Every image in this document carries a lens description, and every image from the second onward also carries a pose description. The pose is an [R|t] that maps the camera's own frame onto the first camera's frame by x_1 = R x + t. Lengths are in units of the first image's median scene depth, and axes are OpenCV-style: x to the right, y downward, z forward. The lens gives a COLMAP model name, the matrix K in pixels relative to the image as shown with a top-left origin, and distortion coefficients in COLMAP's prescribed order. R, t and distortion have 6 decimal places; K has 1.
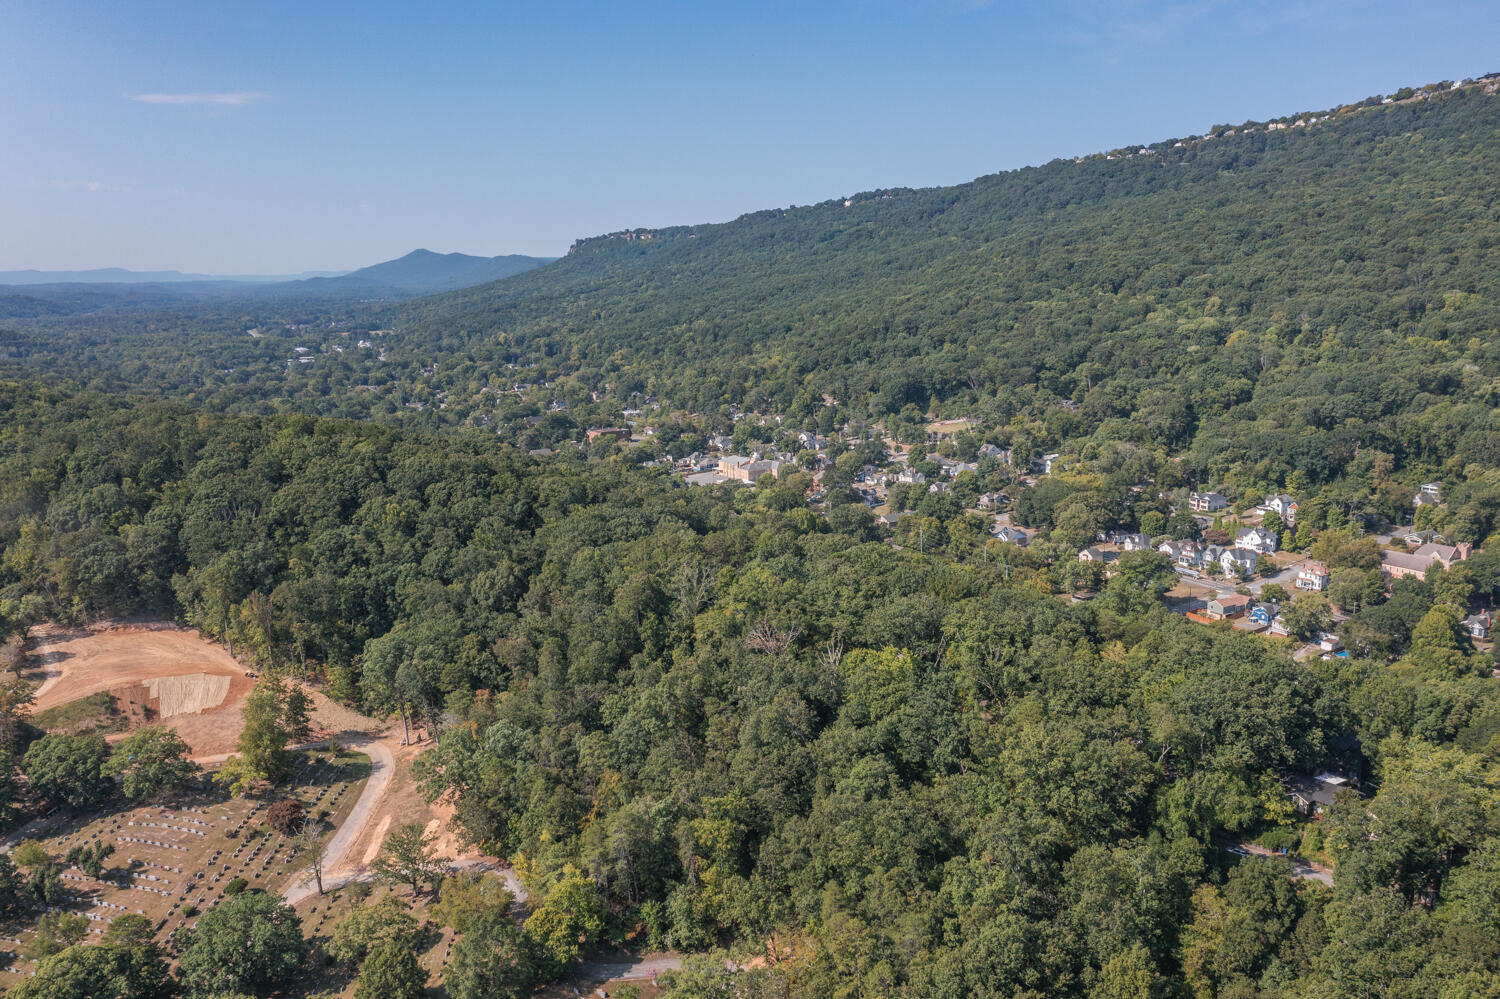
lens RADIAL K [[1182.5, 0, 744.7], [0, 1182.5, 499.0], [0, 0, 1]] dist [-0.006827, 0.006152]
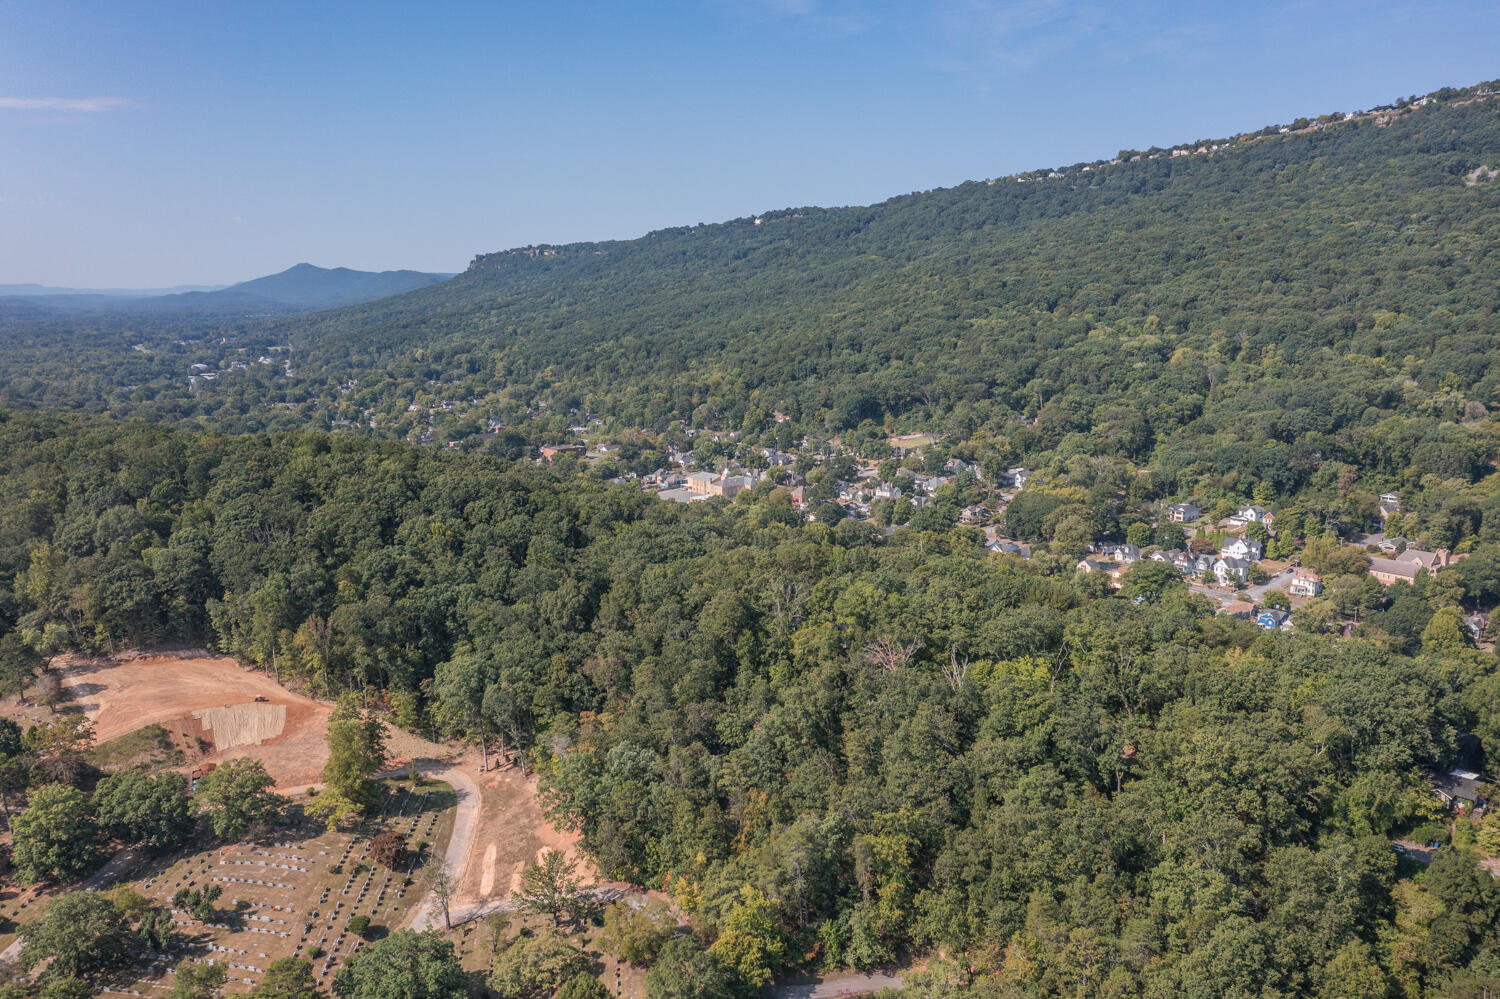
lens RADIAL K [[1182.5, 0, 745.0], [0, 1182.5, 500.1], [0, 0, 1]] dist [-0.006827, 0.006152]
pose [[0.995672, -0.009669, 0.092433, -0.081703], [0.010917, 0.999856, -0.013010, 0.000488], [-0.092294, 0.013962, 0.995634, 0.006326]]
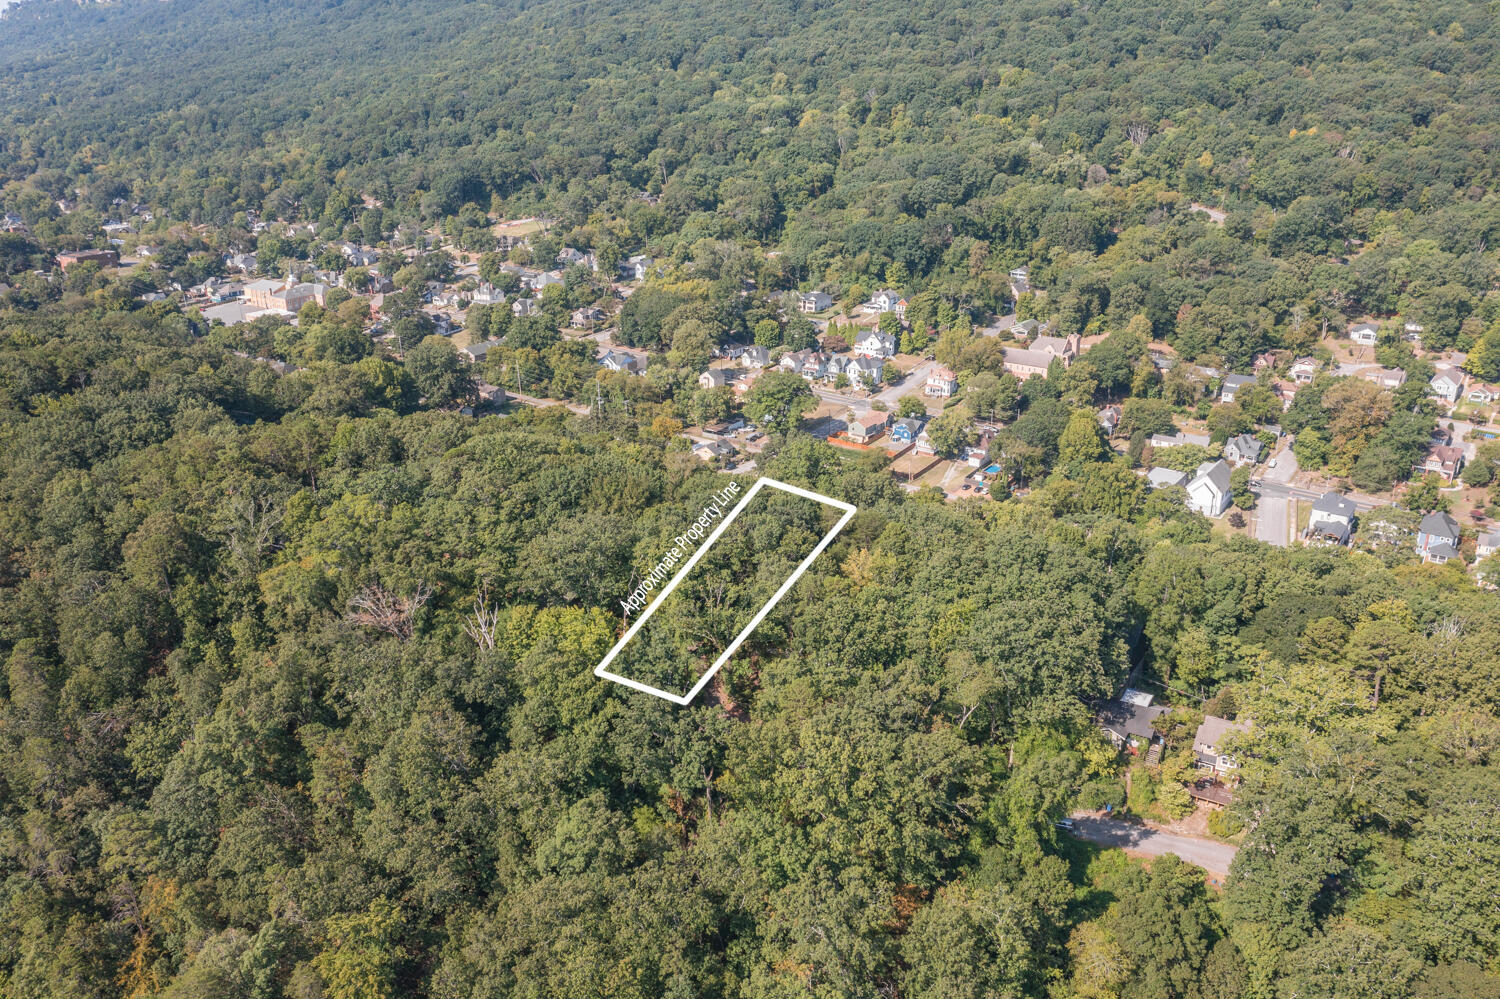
lens RADIAL K [[1182.5, 0, 742.8], [0, 1182.5, 496.1], [0, 0, 1]] dist [-0.006827, 0.006152]
pose [[0.928012, -0.129629, 0.349270, -0.007341], [0.066967, 0.980285, 0.185893, -0.024239], [-0.366482, -0.149122, 0.918397, 0.133027]]
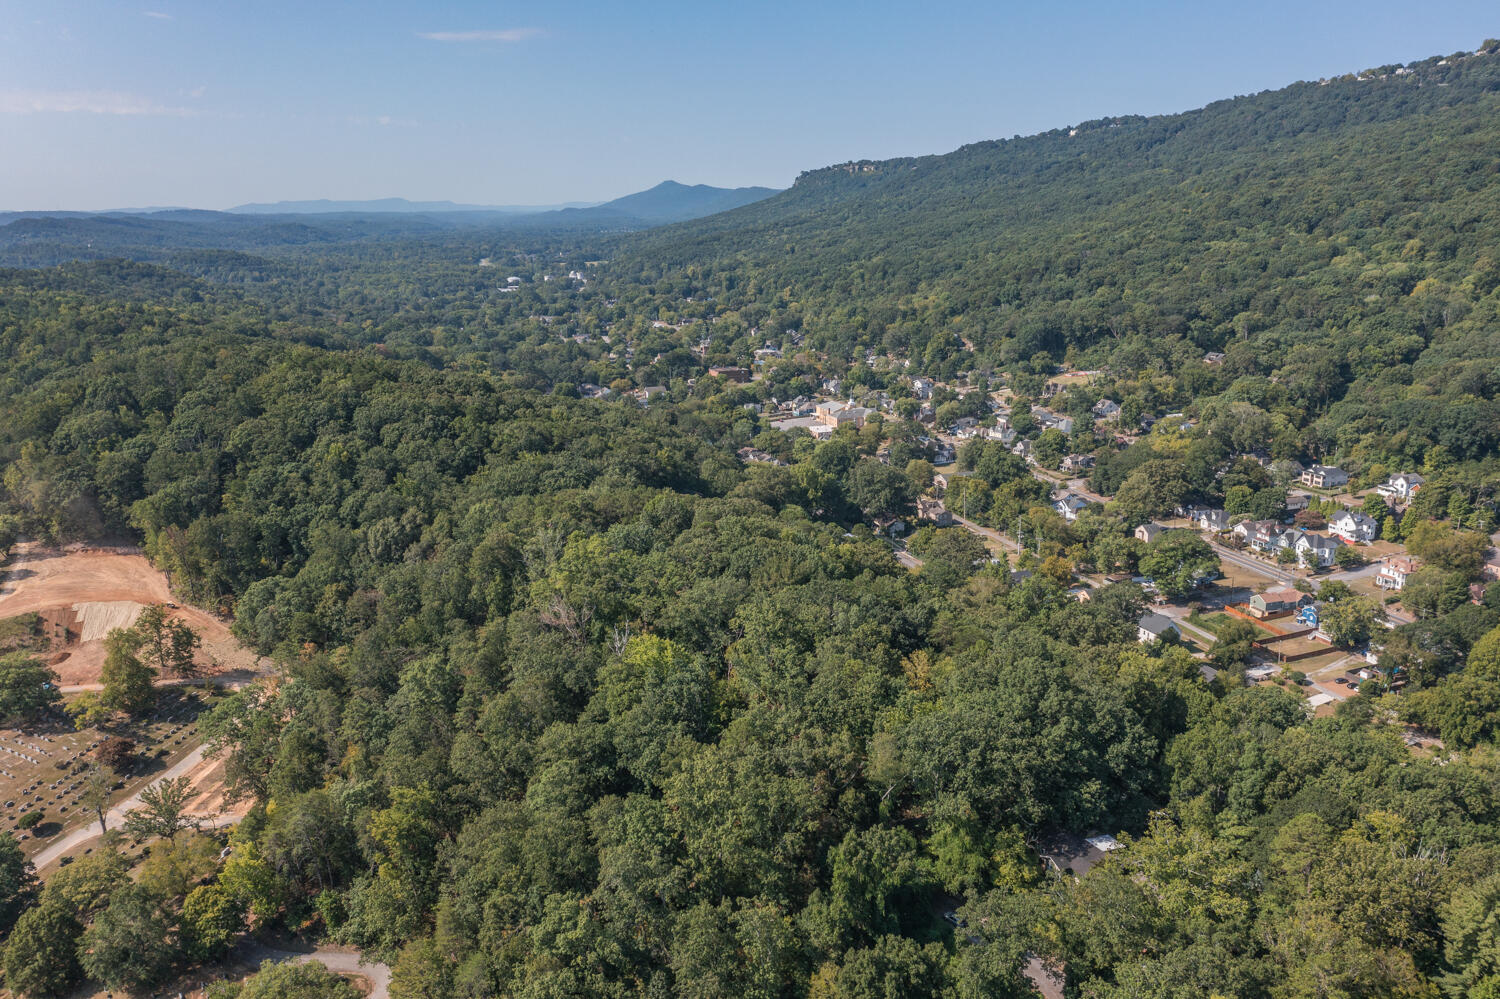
lens RADIAL K [[1182.5, 0, 744.7], [0, 1182.5, 497.2], [0, 0, 1]] dist [-0.006827, 0.006152]
pose [[0.978731, 0.054619, -0.197744, 0.142390], [-0.044038, 0.997373, 0.057517, -0.013630], [0.200366, -0.047585, 0.978565, 0.056353]]
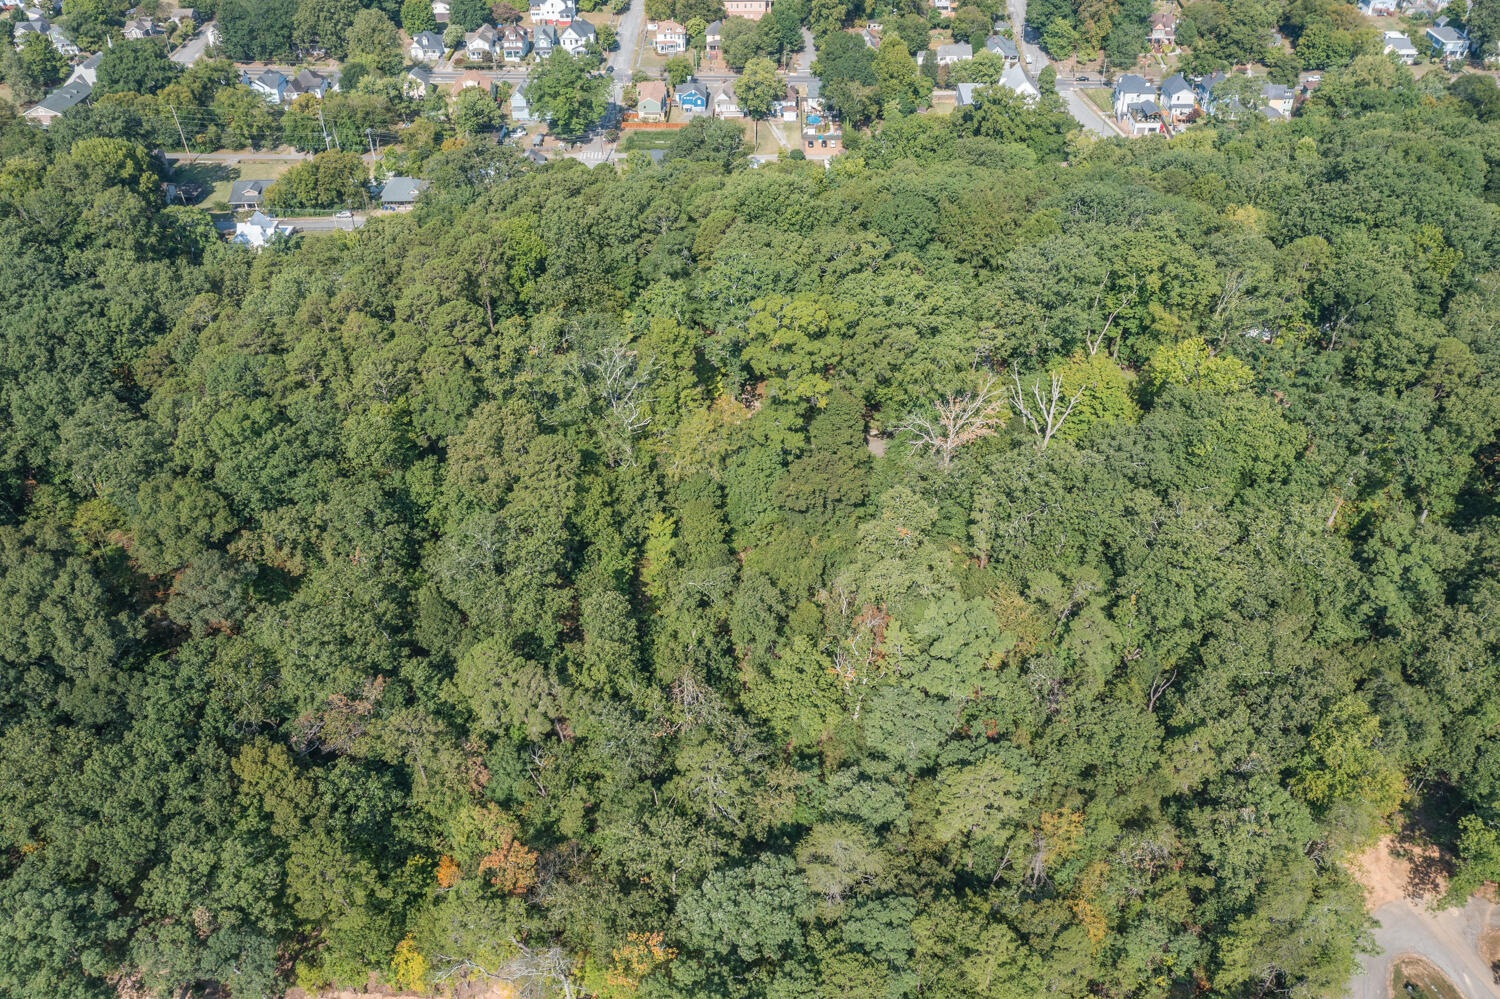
lens RADIAL K [[1182.5, 0, 739.0], [0, 1182.5, 494.0], [0, 0, 1]] dist [-0.006827, 0.006152]
pose [[0.554897, -0.503018, 0.662618, -0.172612], [0.163320, 0.846862, 0.506114, -0.060322], [-0.815730, -0.172623, 0.552074, 0.330648]]
